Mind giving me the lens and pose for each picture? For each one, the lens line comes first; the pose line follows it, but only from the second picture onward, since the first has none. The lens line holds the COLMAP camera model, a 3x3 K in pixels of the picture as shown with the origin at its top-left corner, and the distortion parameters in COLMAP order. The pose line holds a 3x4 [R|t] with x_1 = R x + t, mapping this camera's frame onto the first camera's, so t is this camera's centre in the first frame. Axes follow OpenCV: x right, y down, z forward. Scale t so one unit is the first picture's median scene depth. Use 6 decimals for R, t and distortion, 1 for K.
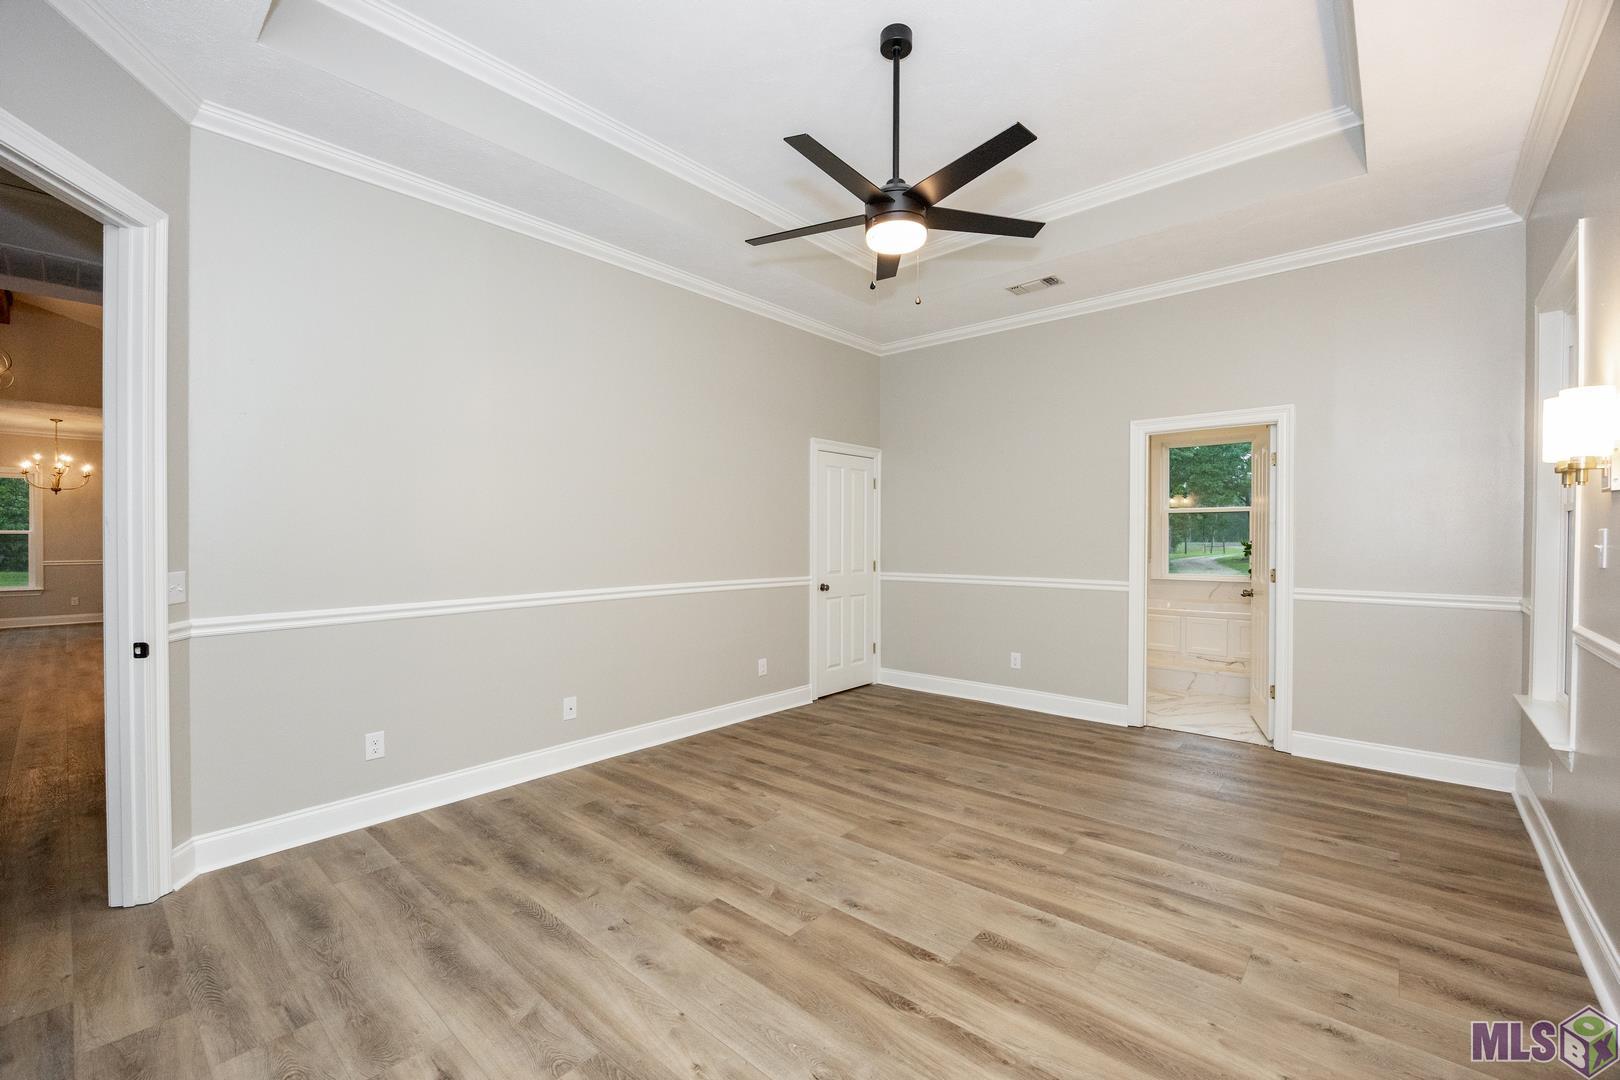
lens RADIAL K [[668.5, 0, 813.1], [0, 668.5, 543.4], [0, 0, 1]] dist [-0.015465, -0.000147]
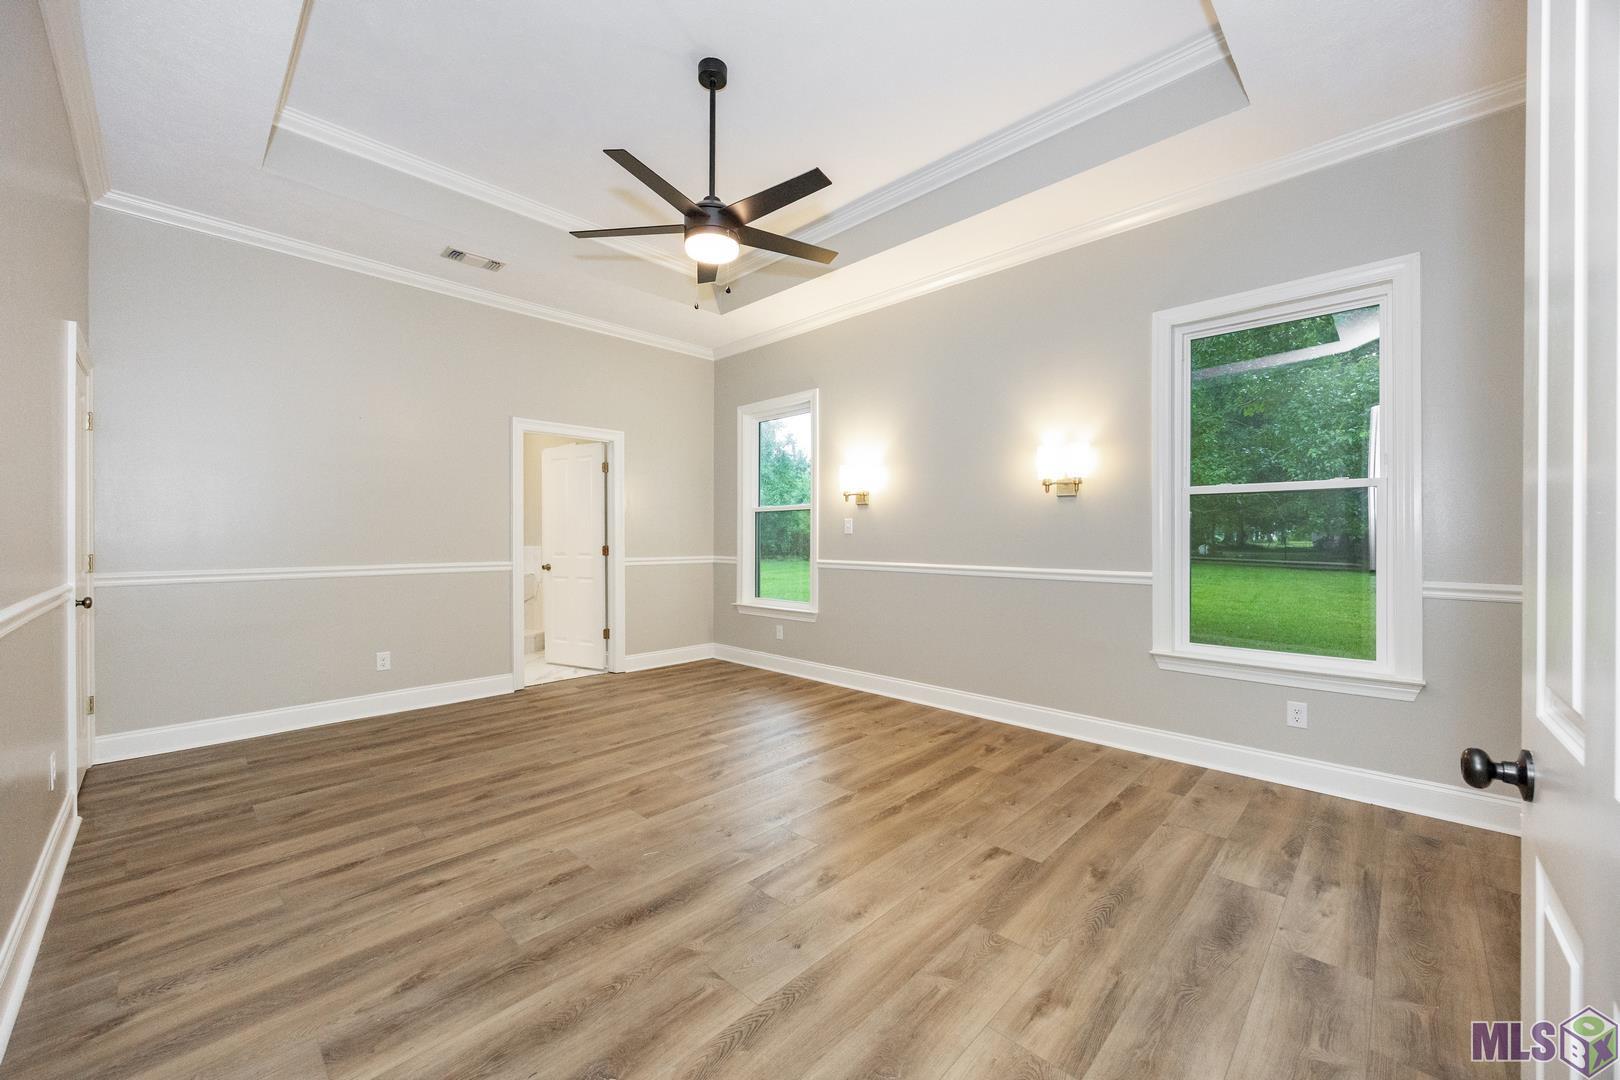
lens RADIAL K [[625.1, 0, 812.5], [0, 625.1, 538.1], [0, 0, 1]] dist [-0.000259, -0.000315]
pose [[0.041702, -0.002464, 0.999127, -0.700498], [0.006715, 0.999975, 0.002186, 0.025962], [-0.999108, 0.006618, 0.041718, 0.588024]]
